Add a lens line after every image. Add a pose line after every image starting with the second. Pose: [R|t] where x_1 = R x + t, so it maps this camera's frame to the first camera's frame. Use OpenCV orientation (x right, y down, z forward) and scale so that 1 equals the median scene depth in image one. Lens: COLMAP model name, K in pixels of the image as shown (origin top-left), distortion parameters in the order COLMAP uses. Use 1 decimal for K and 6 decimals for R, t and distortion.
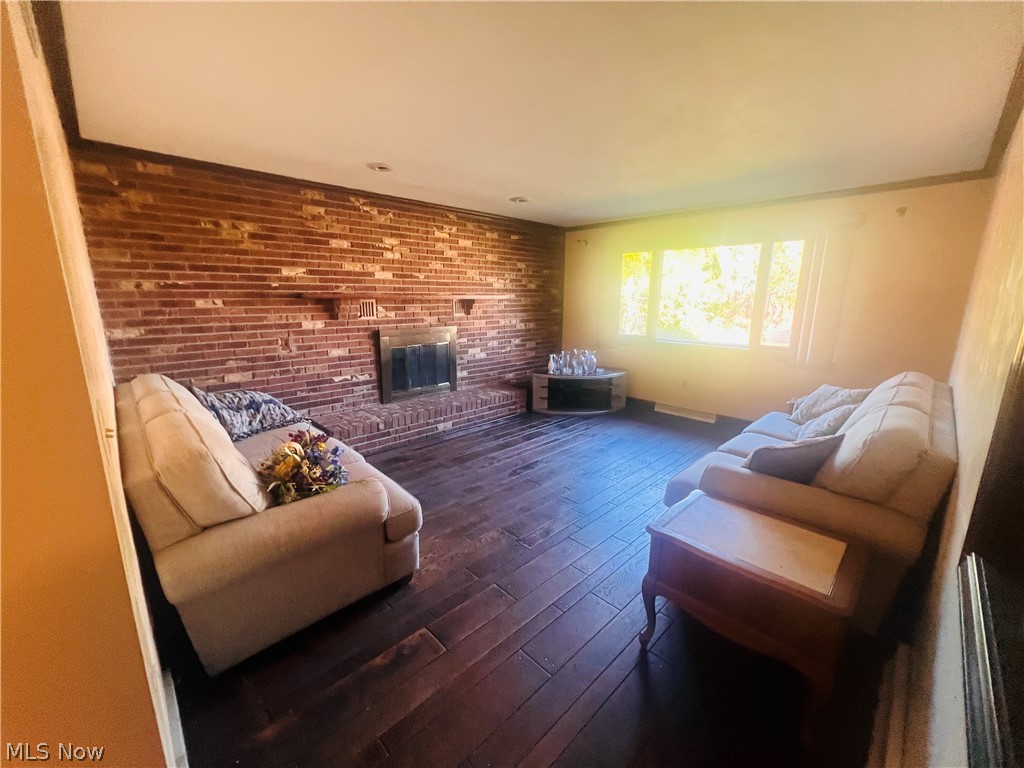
lens RADIAL K [[410.8, 0, 511.0], [0, 410.8, 382.6], [0, 0, 1]] dist [-0.002834, 0.000592]
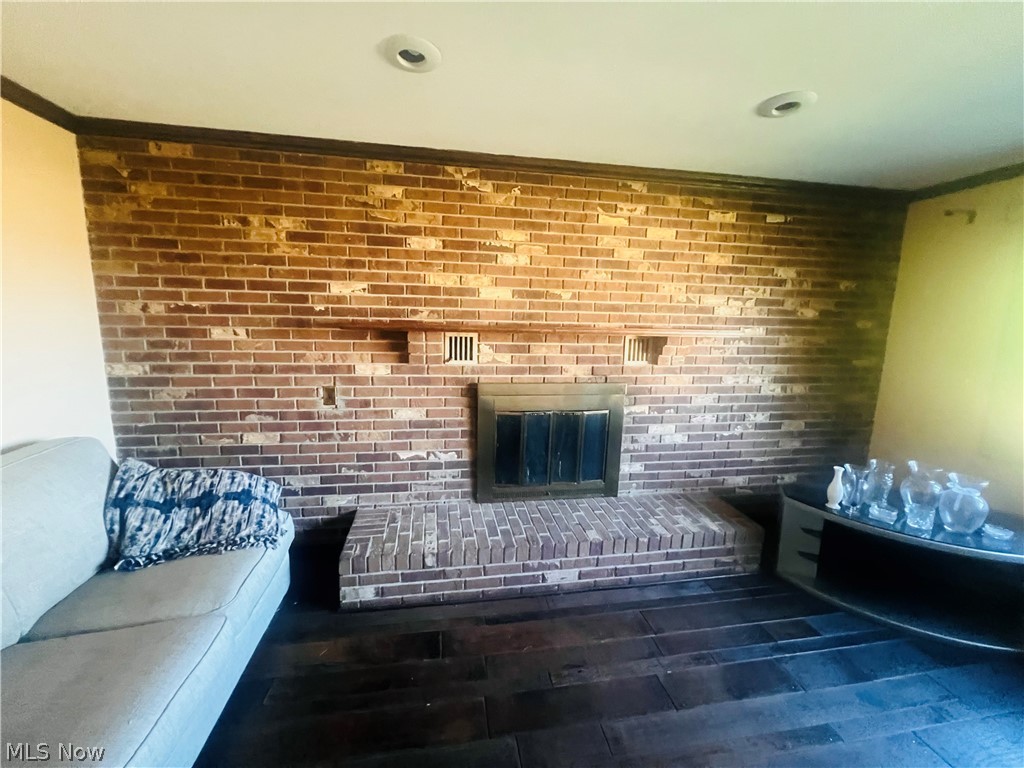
lens RADIAL K [[410.8, 0, 510.3], [0, 410.8, 383.6], [0, 0, 1]] dist [-0.002834, 0.000592]
pose [[0.824448, 0.099469, -0.557128, 0.053696], [-0.134844, 0.990607, -0.022683, -0.121783], [0.549639, 0.093827, 0.830117, 0.533832]]
